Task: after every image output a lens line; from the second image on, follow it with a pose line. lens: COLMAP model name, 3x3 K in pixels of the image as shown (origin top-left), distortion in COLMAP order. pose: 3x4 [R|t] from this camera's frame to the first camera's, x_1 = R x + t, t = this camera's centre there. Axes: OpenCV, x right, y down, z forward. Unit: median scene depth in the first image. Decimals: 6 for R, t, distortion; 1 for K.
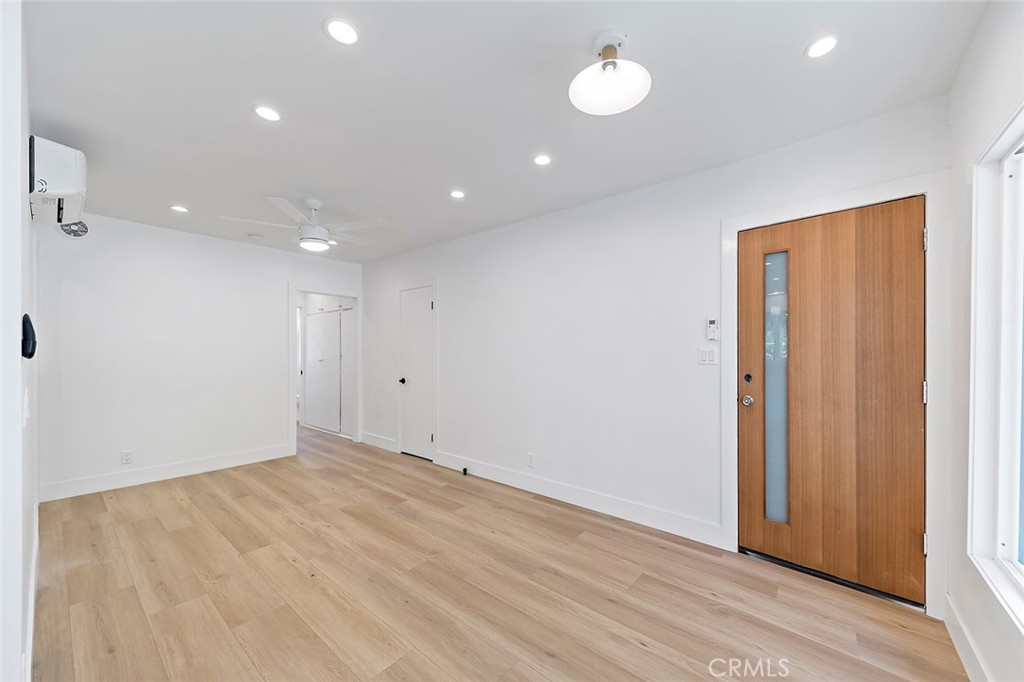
lens RADIAL K [[382.7, 0, 531.9], [0, 382.7, 352.1], [0, 0, 1]] dist [0.012382, -0.000076]
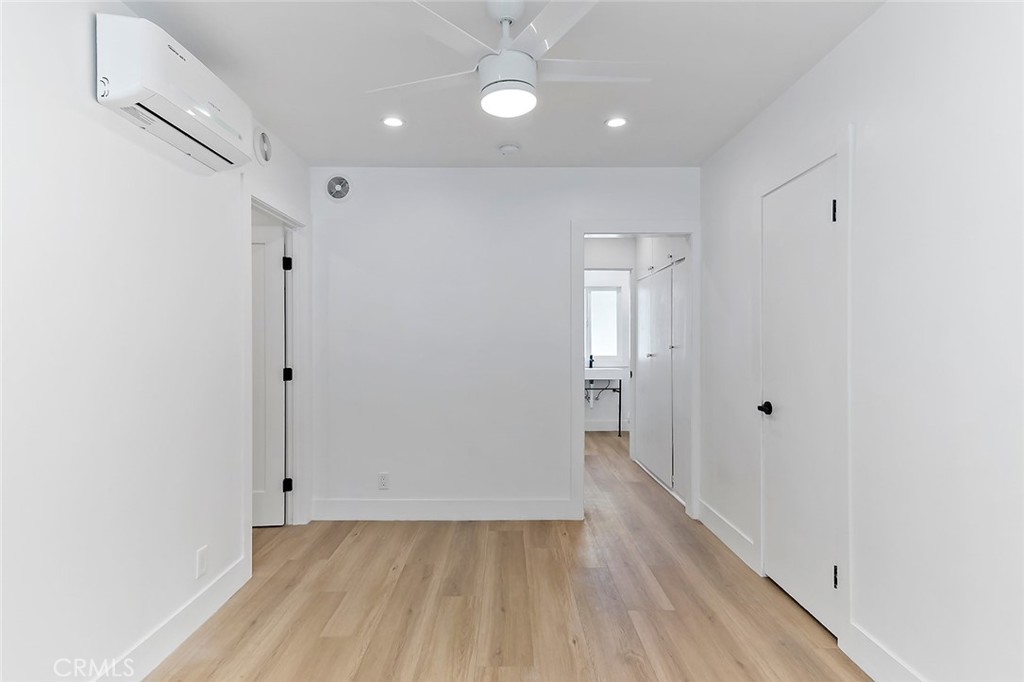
lens RADIAL K [[551.6, 0, 512.0], [0, 551.6, 341.0], [0, 0, 1]] dist [0.023037, -0.000540]
pose [[0.631648, -0.003653, -0.775247, -0.066793], [0.002532, 0.999993, -0.002649, 0.003184], [0.775251, -0.000290, 0.631653, 0.659372]]
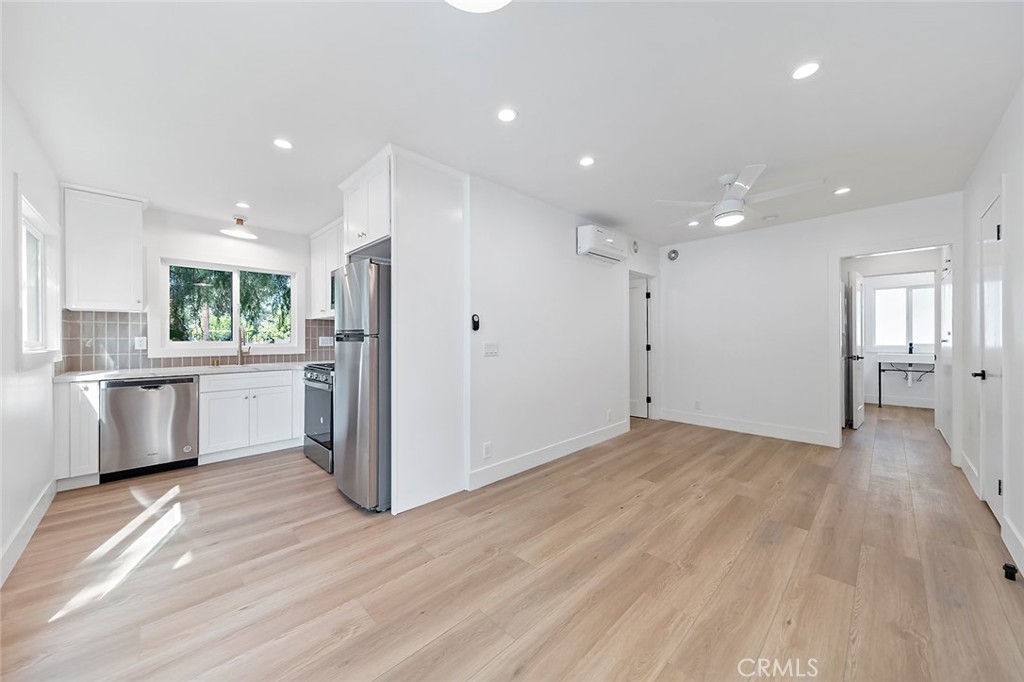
lens RADIAL K [[363.2, 0, 513.7], [0, 363.2, 337.6], [0, 0, 1]] dist [0.009389, -0.000281]
pose [[-0.119310, -0.002283, -0.992854, 0.485614], [0.004498, 0.999986, -0.002840, 0.029590], [0.992847, -0.004805, -0.119298, 0.620572]]
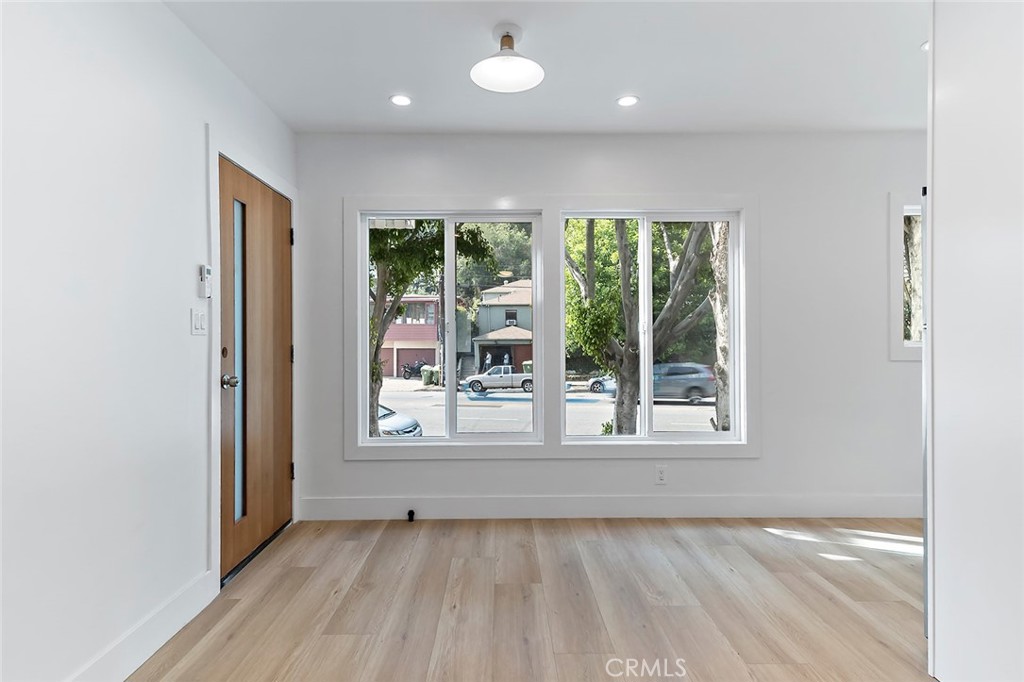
lens RADIAL K [[551.6, 0, 512.0], [0, 551.6, 341.0], [0, 0, 1]] dist [0.023037, -0.000540]
pose [[-0.639946, -0.003273, 0.768413, -0.541265], [0.001230, 0.999985, 0.005284, 0.033676], [-0.768419, 0.004327, -0.639933, 1.067656]]
